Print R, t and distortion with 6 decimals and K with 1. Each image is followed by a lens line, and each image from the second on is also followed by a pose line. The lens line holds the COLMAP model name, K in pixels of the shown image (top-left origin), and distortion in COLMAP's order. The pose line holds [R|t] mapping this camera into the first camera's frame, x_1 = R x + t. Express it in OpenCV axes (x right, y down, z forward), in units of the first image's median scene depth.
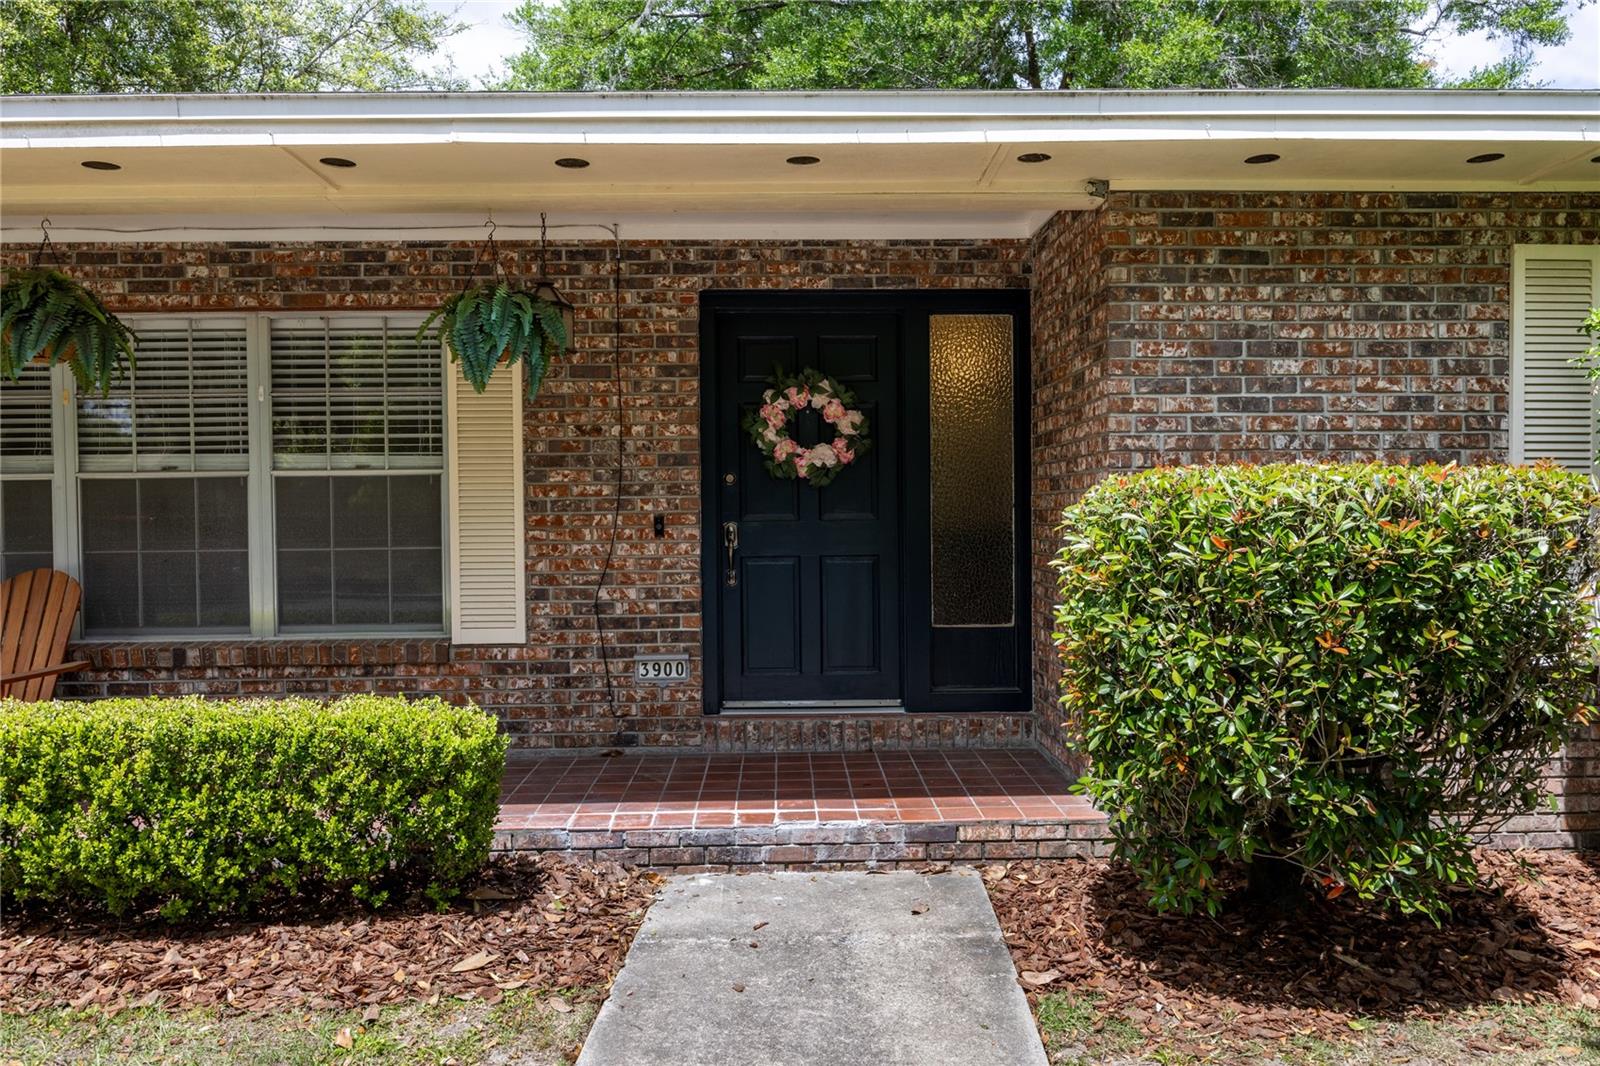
lens RADIAL K [[1137.4, 0, 811.5], [0, 1137.4, 536.5], [0, 0, 1]] dist [0.001551, -0.000806]
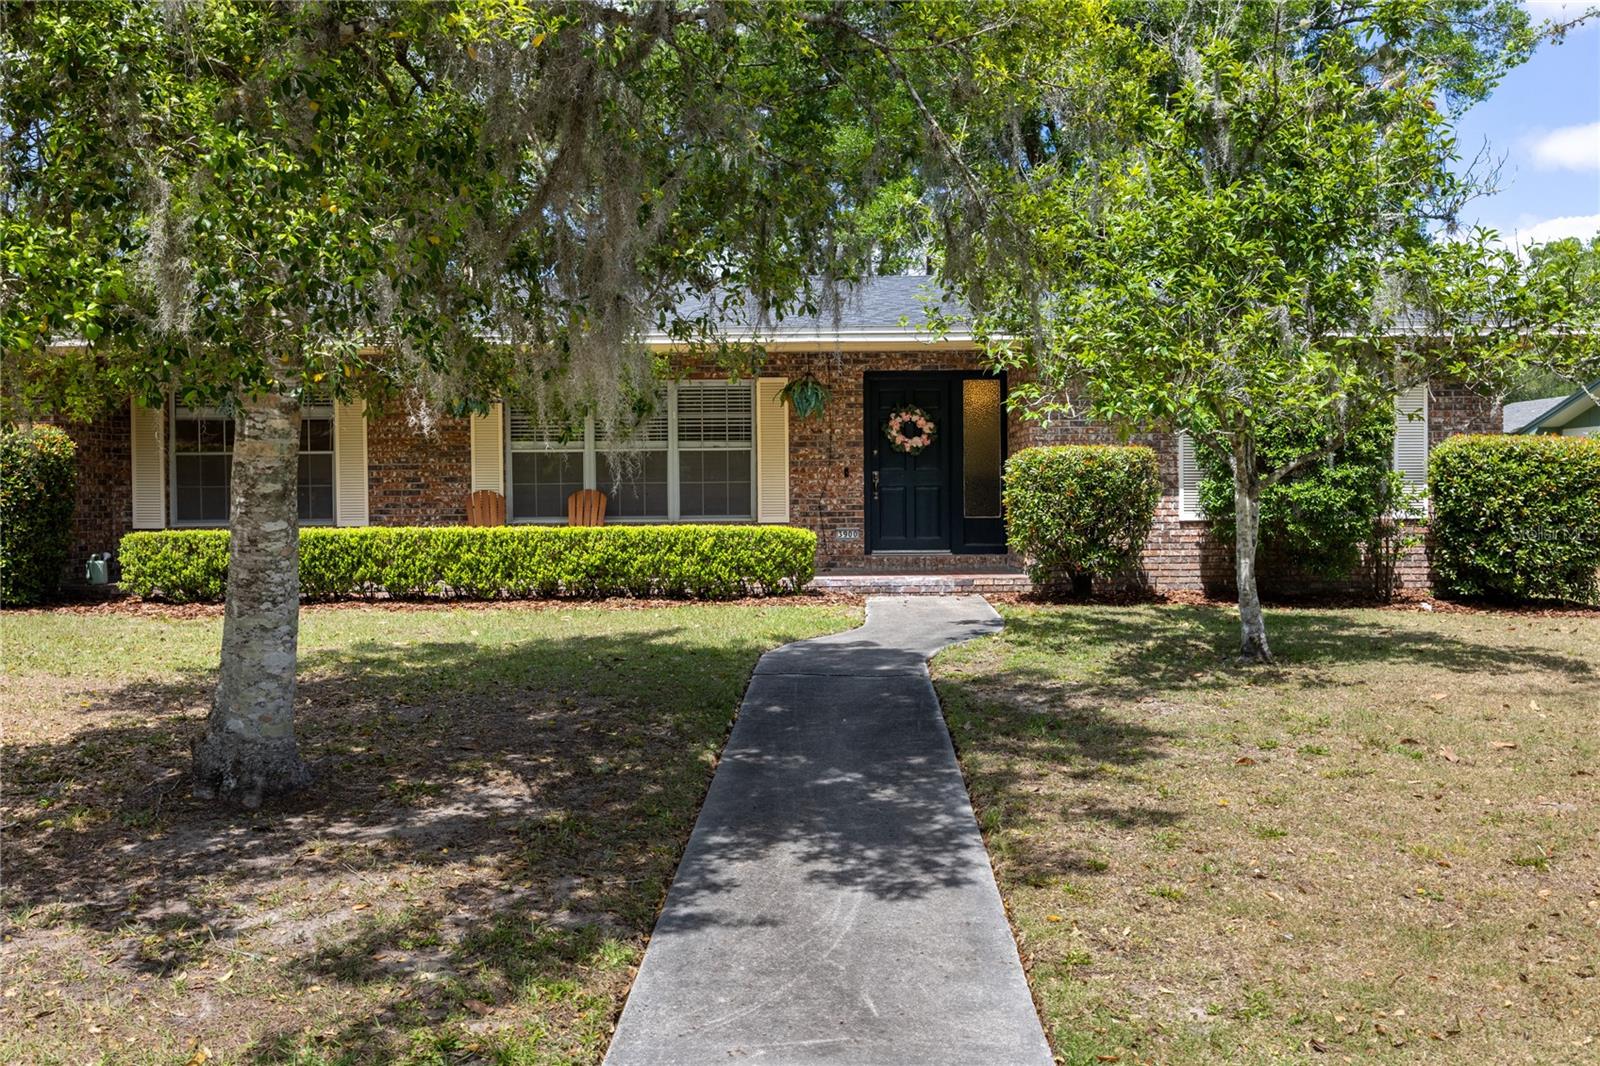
lens RADIAL K [[1387.2, 0, 812.3], [0, 1387.2, 522.2], [0, 0, 1]] dist [0.023892, -0.028887]
pose [[0.999986, 0.001684, -0.005088, -0.189520], [-0.001731, 0.999956, -0.009261, 0.118915], [0.005072, 0.009269, 0.999944, -1.831881]]
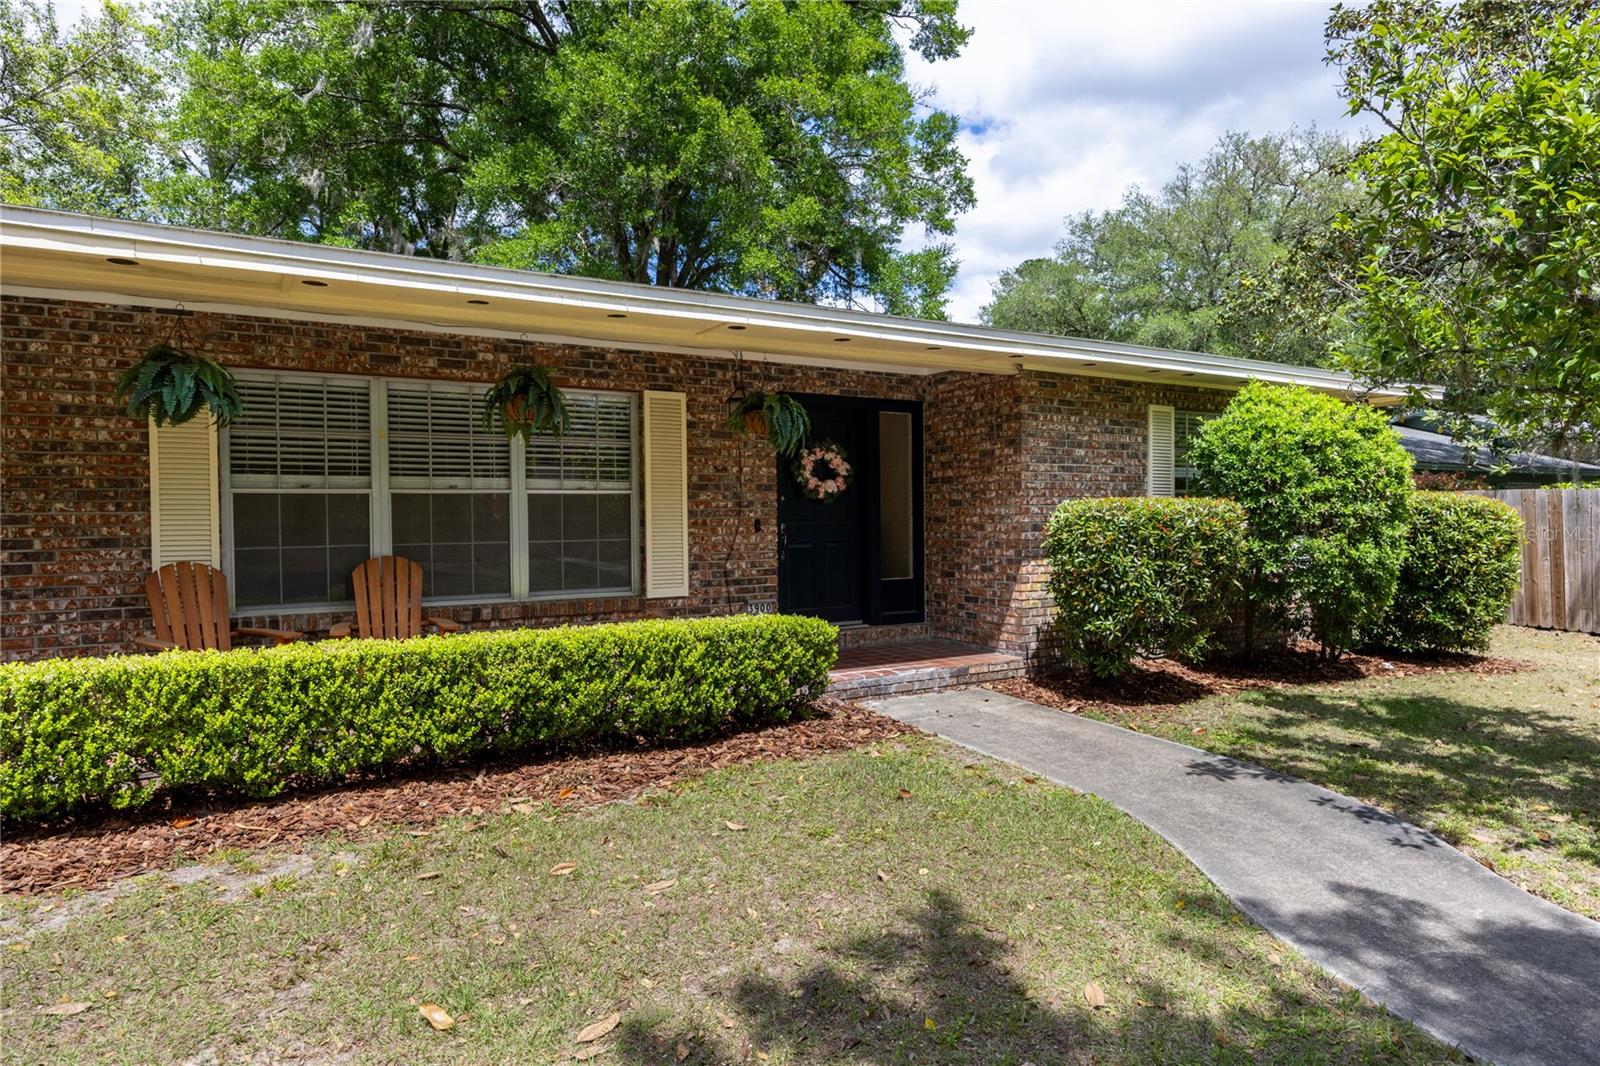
lens RADIAL K [[933.4, 0, 795.2], [0, 933.4, 539.1], [0, 0, 1]] dist [0.012383, -0.005539]
pose [[0.872307, -0.009387, 0.488868, -0.781323], [0.013106, 0.999905, -0.004185, 0.018144], [-0.488782, 0.010058, 0.872348, -0.269532]]
